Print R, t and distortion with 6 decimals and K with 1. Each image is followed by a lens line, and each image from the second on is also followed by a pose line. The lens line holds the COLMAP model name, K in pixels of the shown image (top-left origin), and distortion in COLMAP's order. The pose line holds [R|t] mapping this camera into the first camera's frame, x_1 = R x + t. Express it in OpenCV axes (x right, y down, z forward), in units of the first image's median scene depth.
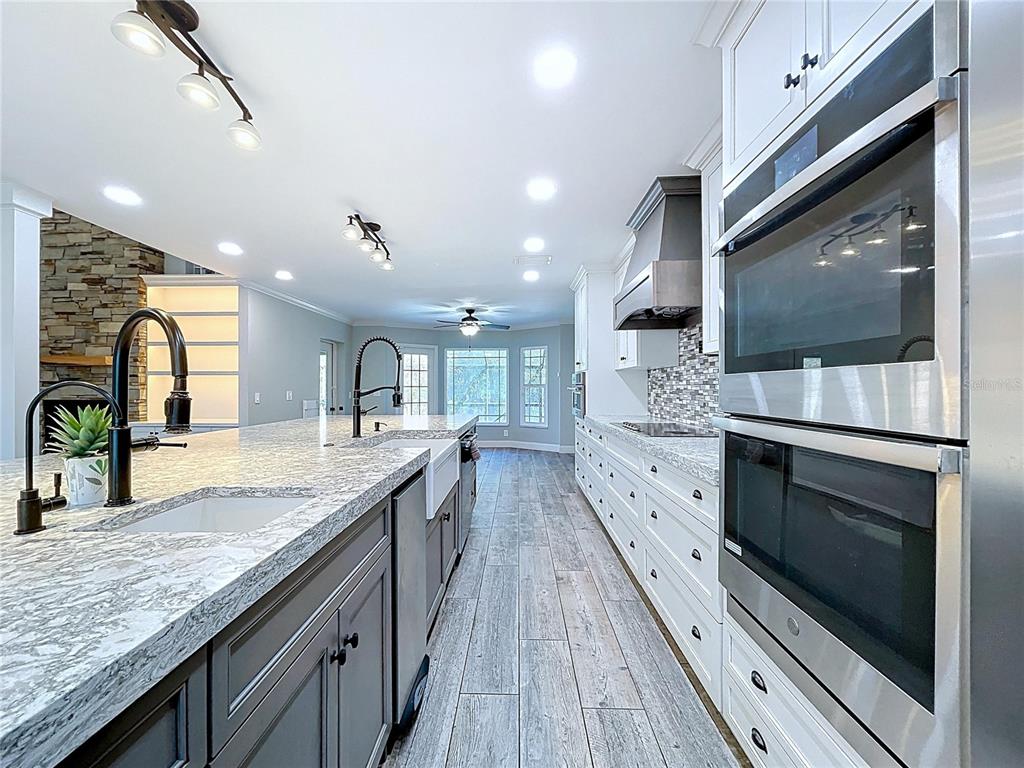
lens RADIAL K [[381.4, 0, 511.5], [0, 381.4, 385.0], [0, 0, 1]] dist [0.000270, 0.000127]
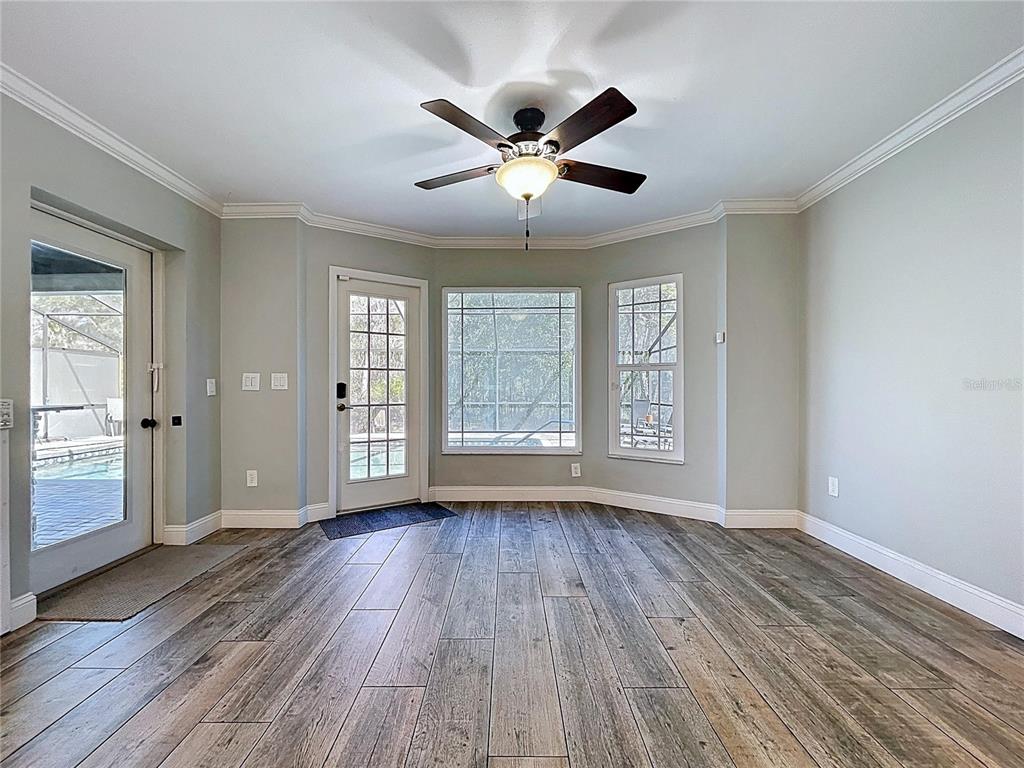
lens RADIAL K [[416.7, 0, 510.5], [0, 416.7, 383.5], [0, 0, 1]] dist [0.000339, 0.000237]
pose [[0.999468, 0.000213, 0.032611, -0.113425], [-0.000322, 0.999994, 0.003320, 0.019603], [-0.032610, -0.003329, 0.999463, 0.509255]]
